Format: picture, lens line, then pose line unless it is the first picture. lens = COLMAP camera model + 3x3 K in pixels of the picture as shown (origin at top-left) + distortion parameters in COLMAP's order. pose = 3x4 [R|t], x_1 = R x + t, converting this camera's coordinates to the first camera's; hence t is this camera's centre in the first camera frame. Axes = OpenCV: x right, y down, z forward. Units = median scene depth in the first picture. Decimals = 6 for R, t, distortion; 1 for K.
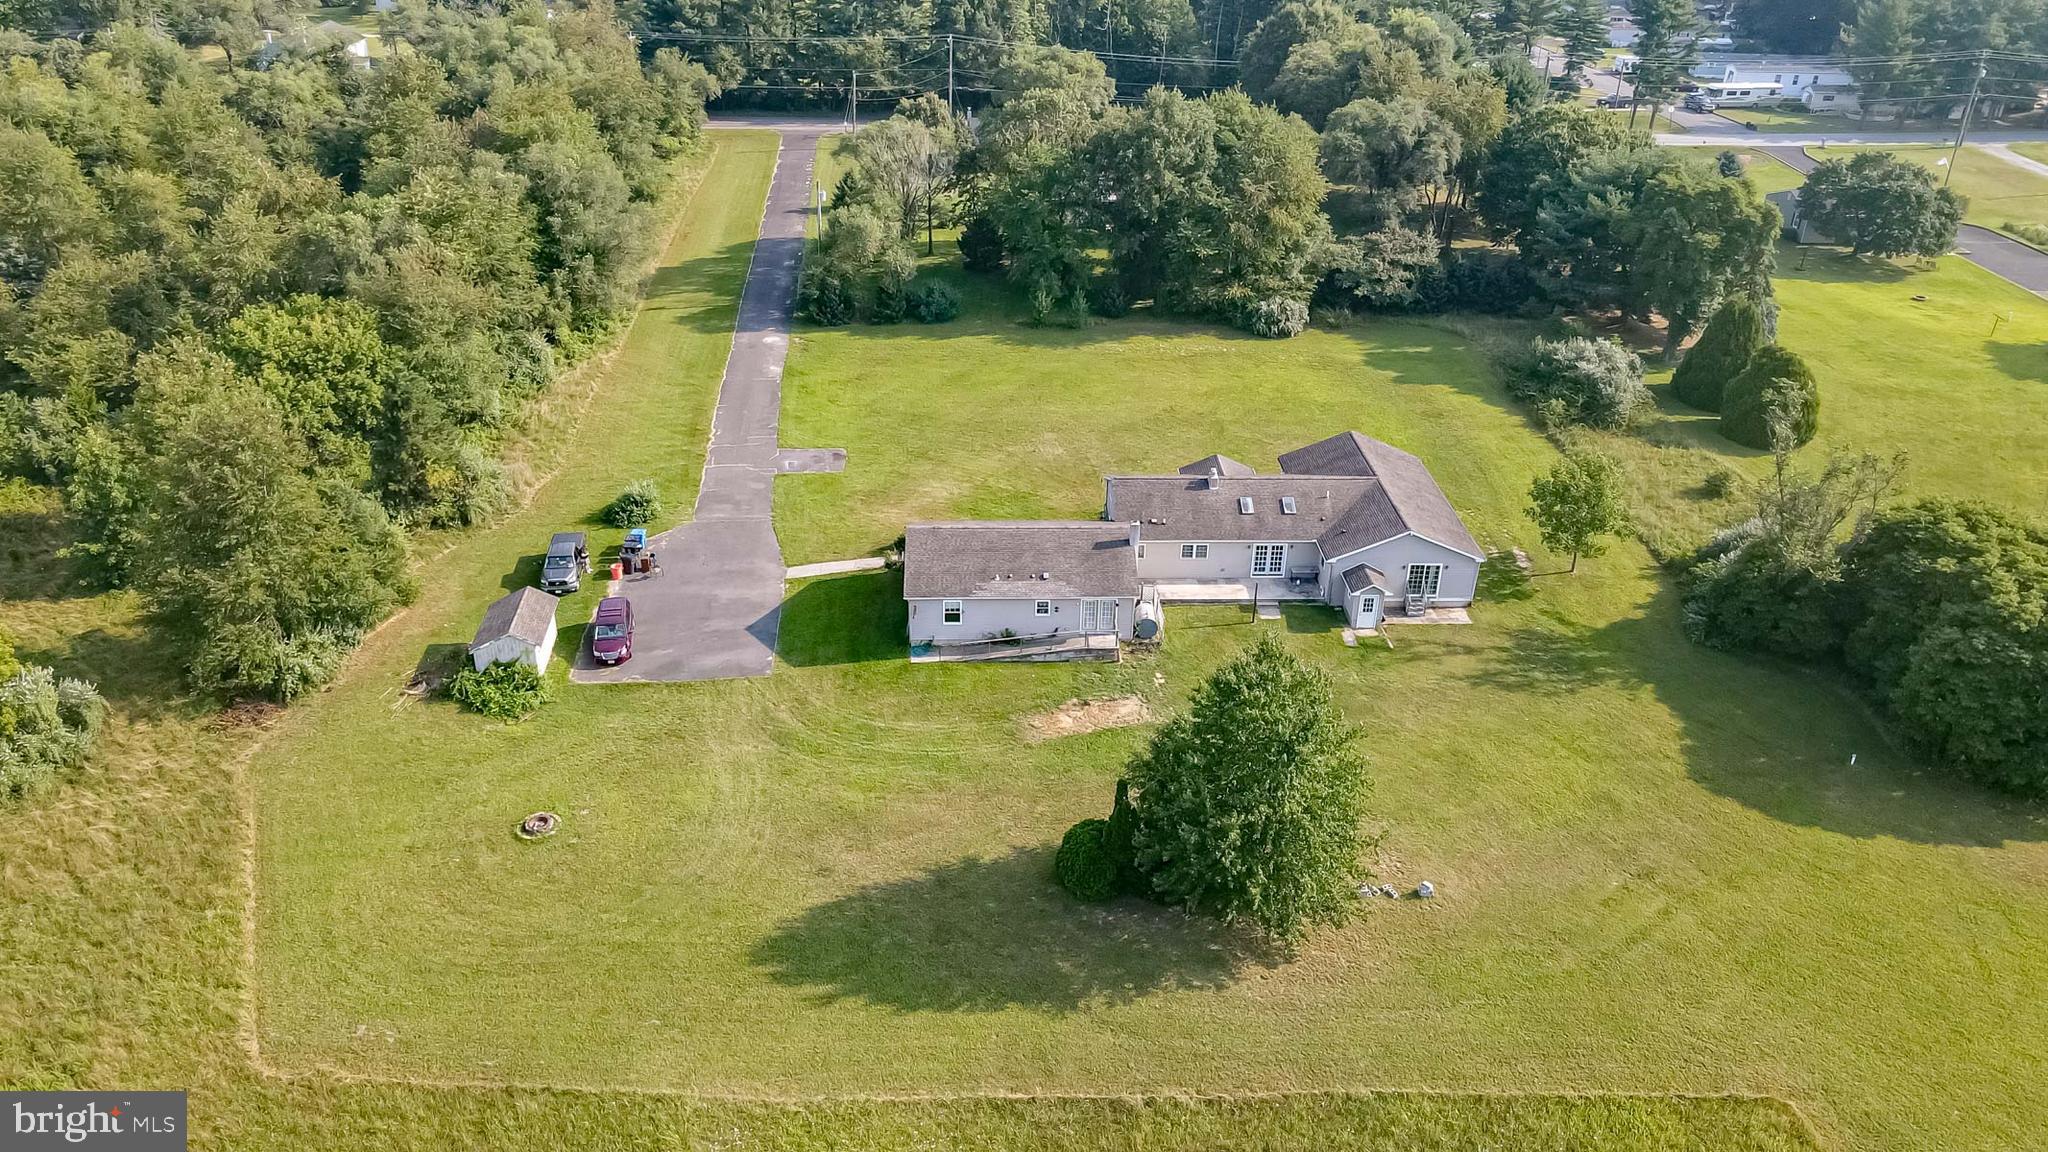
lens RADIAL K [[1510.2, 0, 1040.4], [0, 1510.2, 574.6], [0, 0, 1]] dist [0.001183, 0.024365]
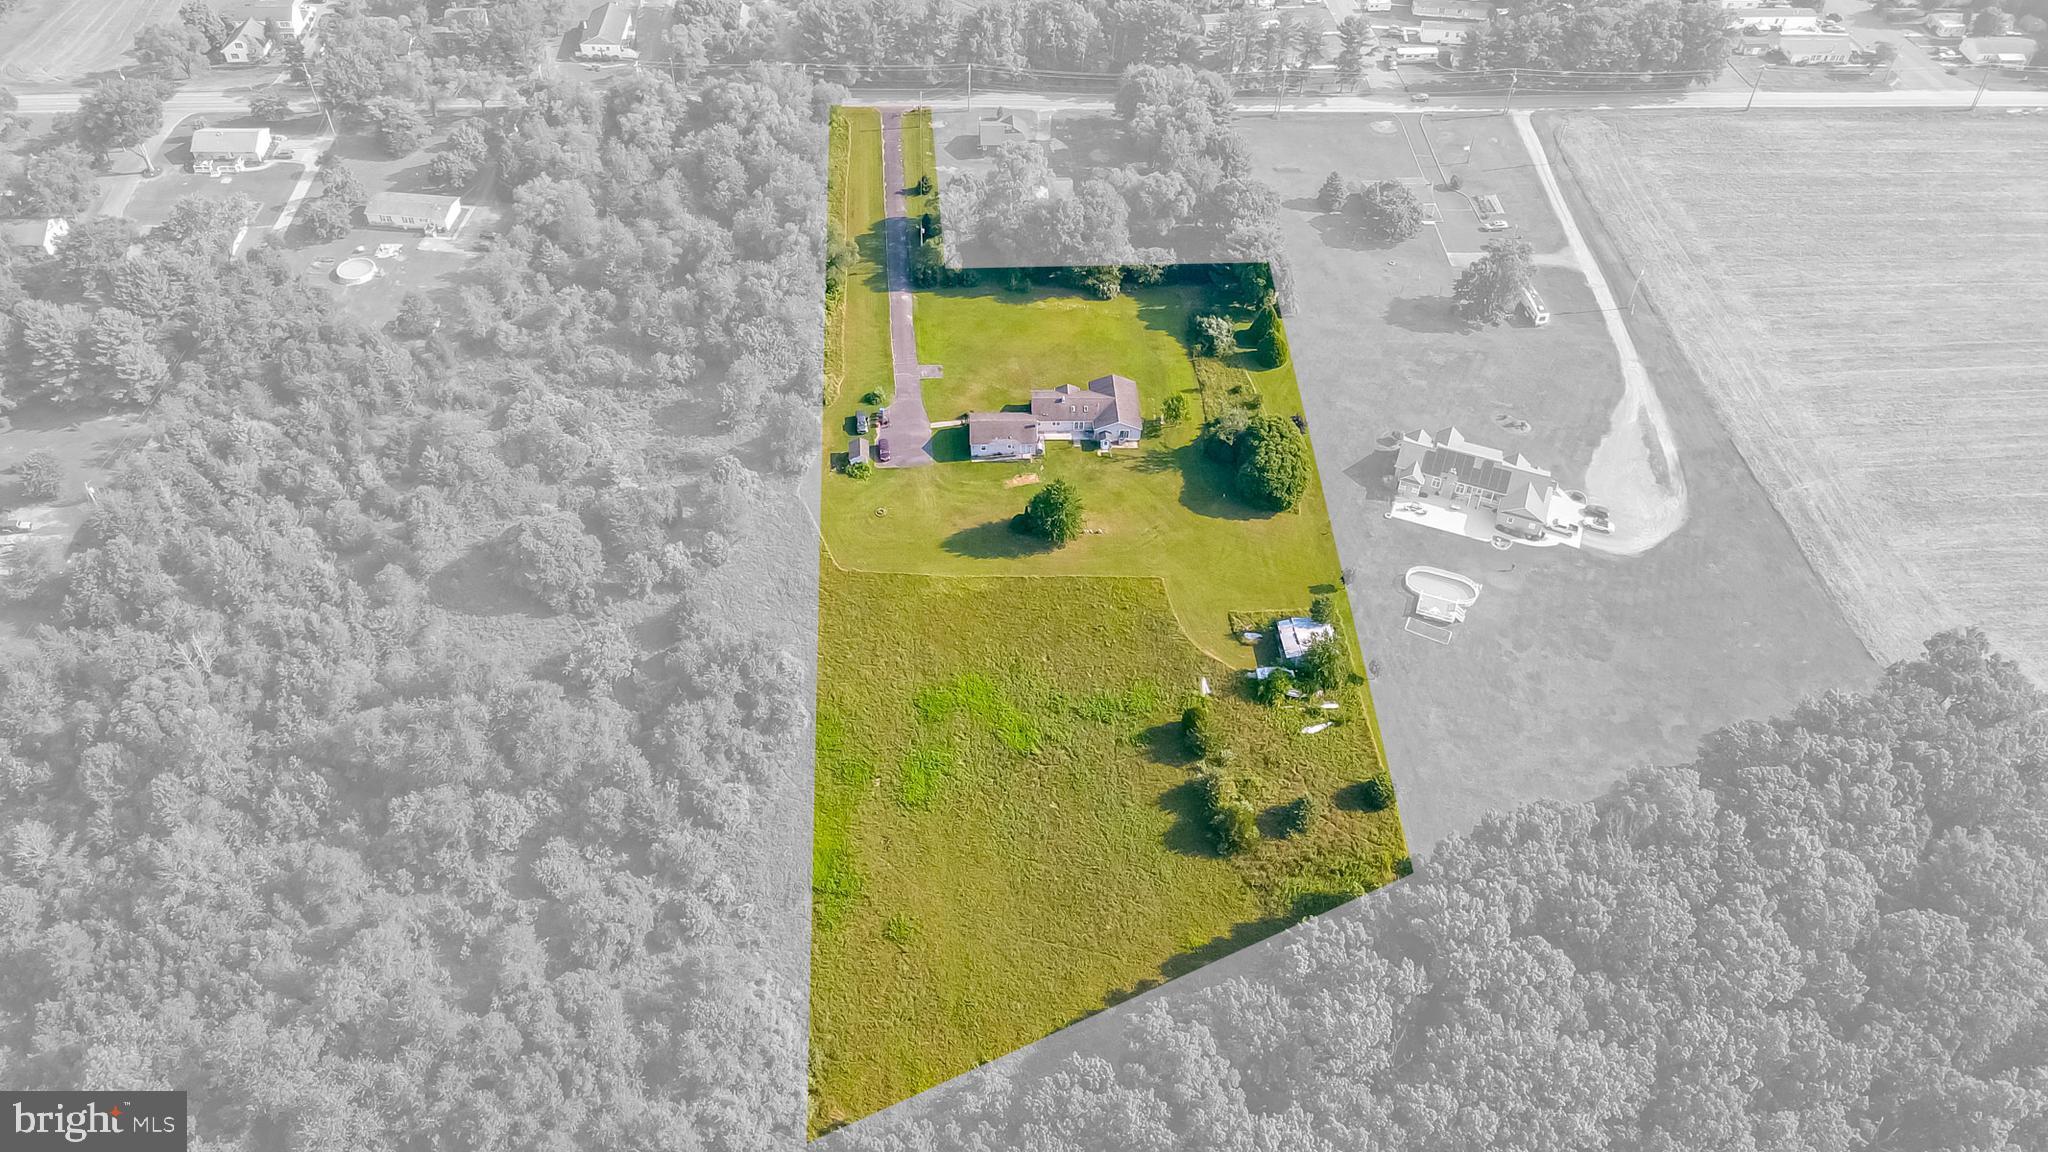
lens RADIAL K [[1539.0, 0, 1024.0], [0, 1539.0, 576.0], [0, 0, 1]] dist [-0.004517, 0.035205]
pose [[0.999963, 0.008554, -0.001338, 0.032945], [-0.007763, 0.954235, 0.298956, -0.585058], [0.003835, -0.298934, 0.954266, -1.920942]]
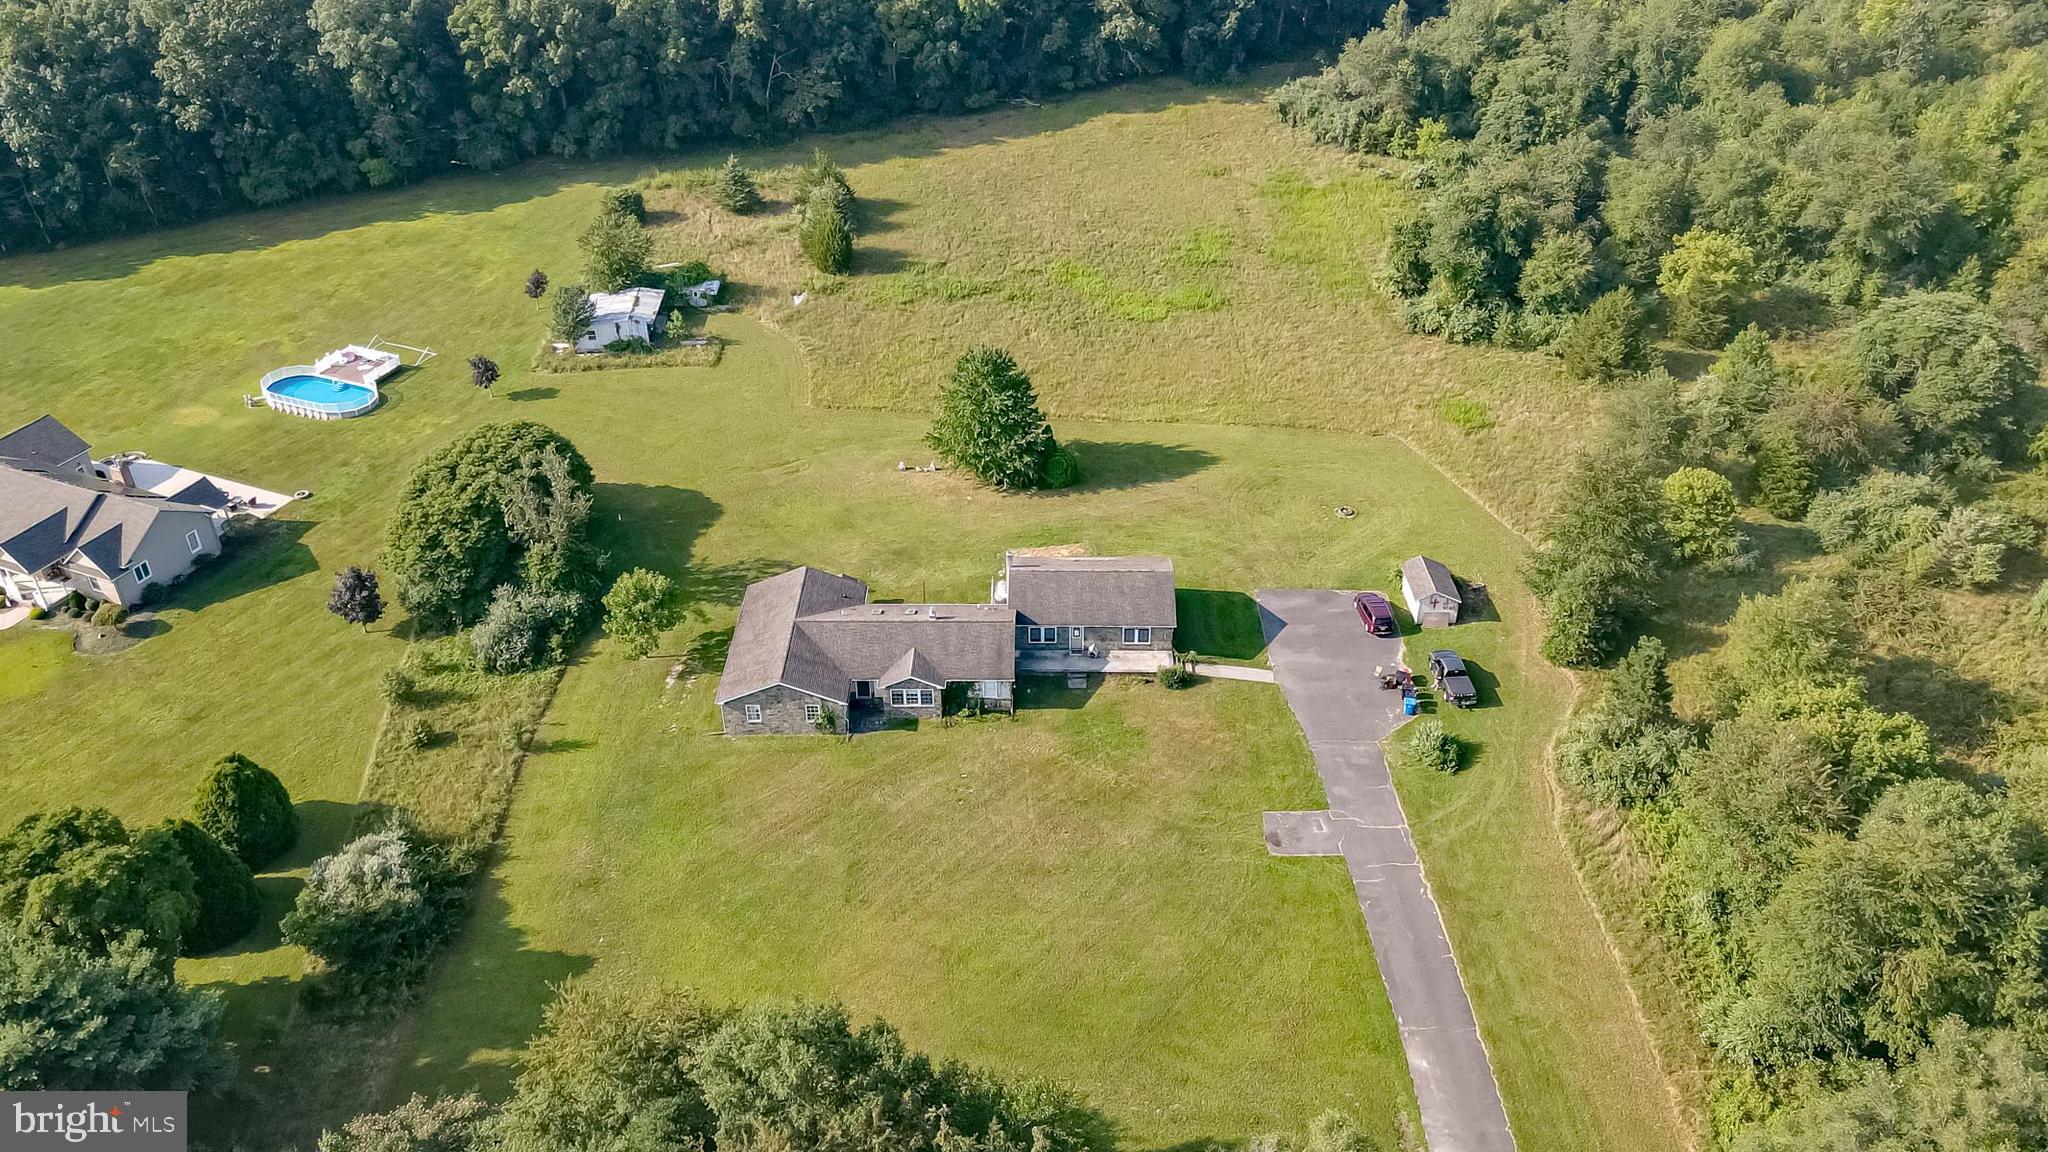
lens RADIAL K [[1596.9, 0, 1024.0], [0, 1596.9, 576.0], [0, 0, 1]] dist [0.004481, 0.019473]
pose [[-0.997589, -0.045366, 0.052510, -0.023715], [0.025560, 0.463287, 0.885840, -1.049531], [-0.064514, 0.885047, -0.461010, 1.337037]]
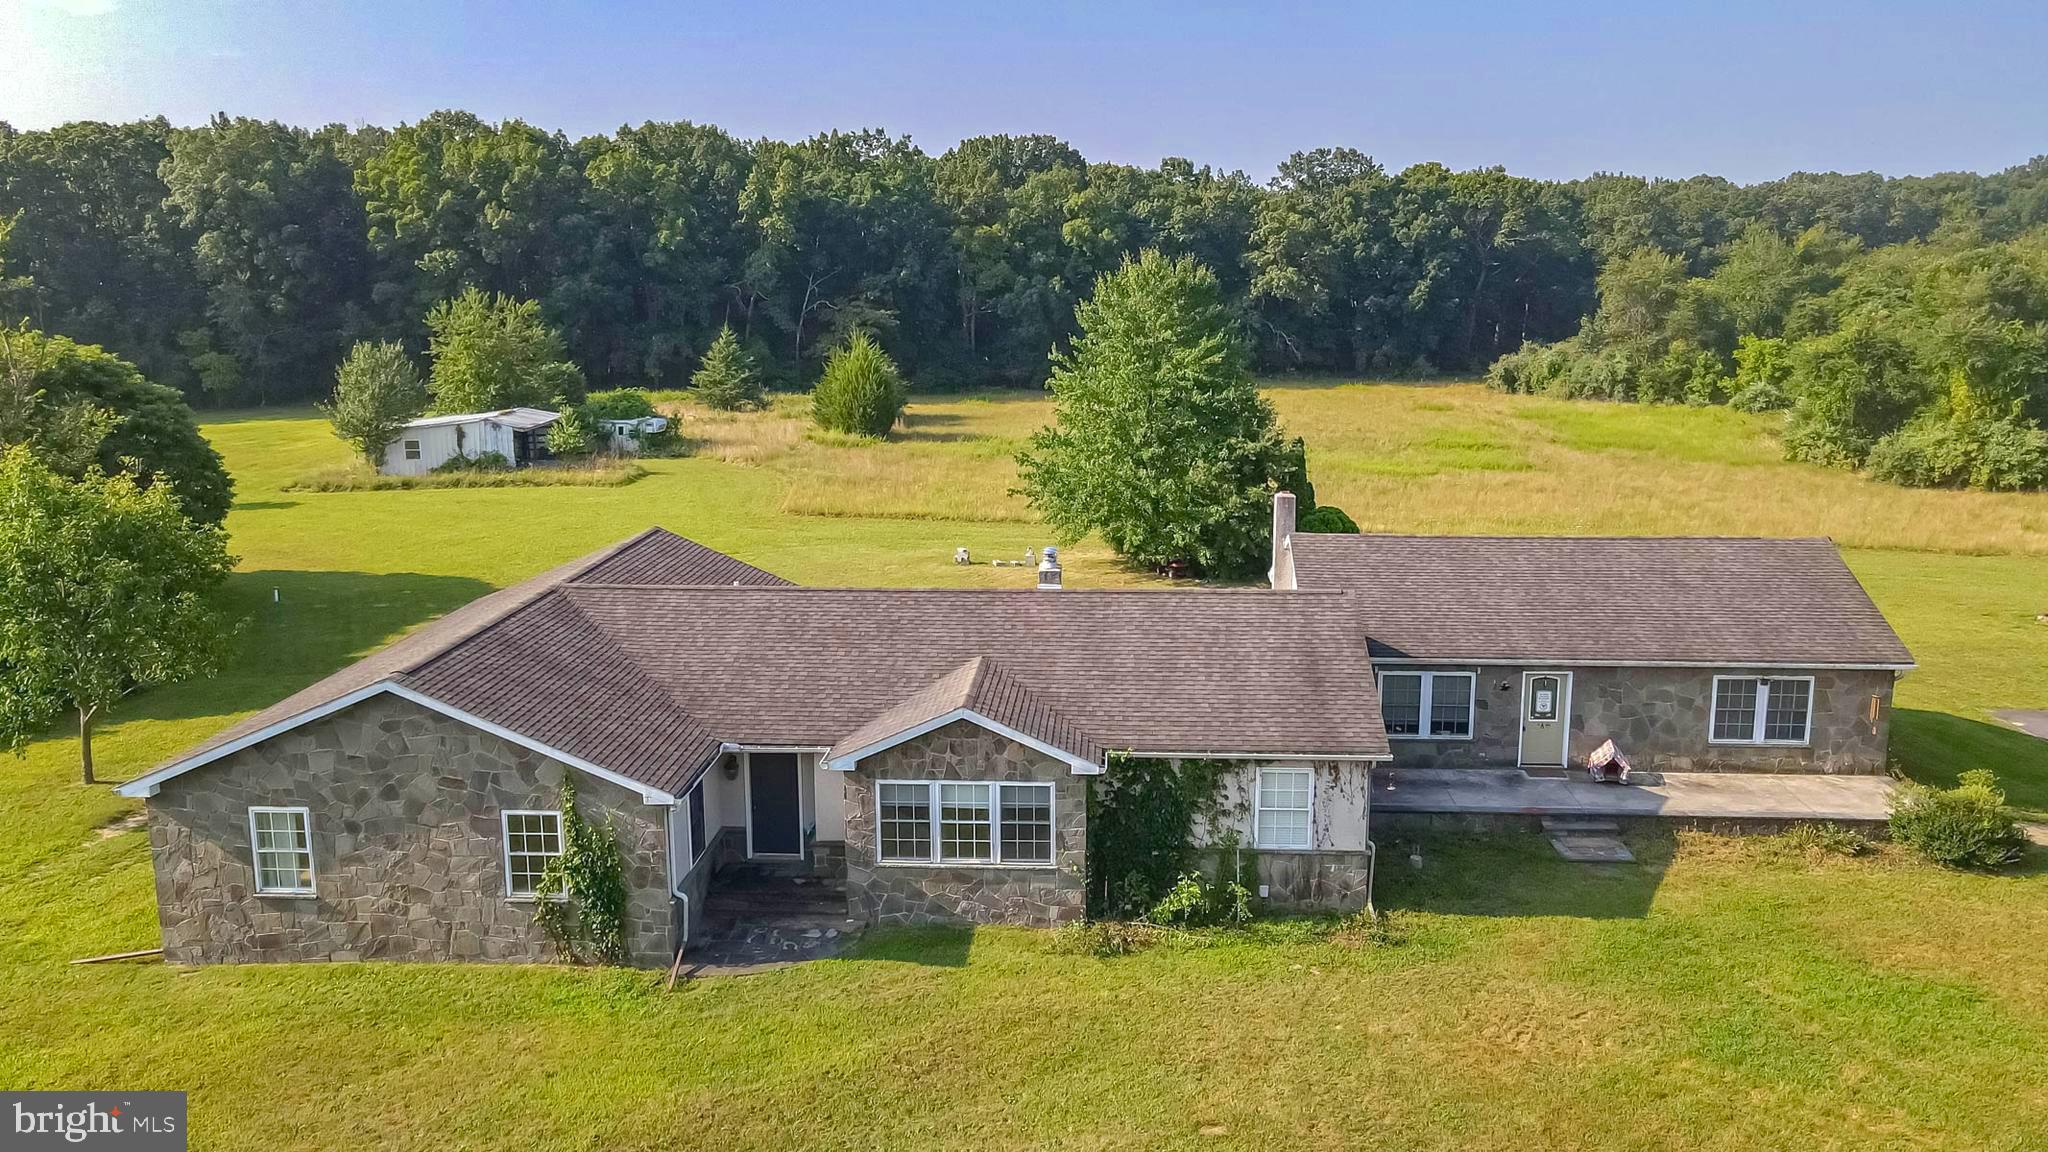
lens RADIAL K [[1539.0, 0, 1024.0], [0, 1539.0, 576.0], [0, 0, 1]] dist [-0.004517, 0.035205]
pose [[-0.993595, -0.032522, 0.108219, 0.069257], [0.044000, 0.770758, 0.635607, -0.247577], [-0.104081, 0.636297, -0.764390, 1.081819]]
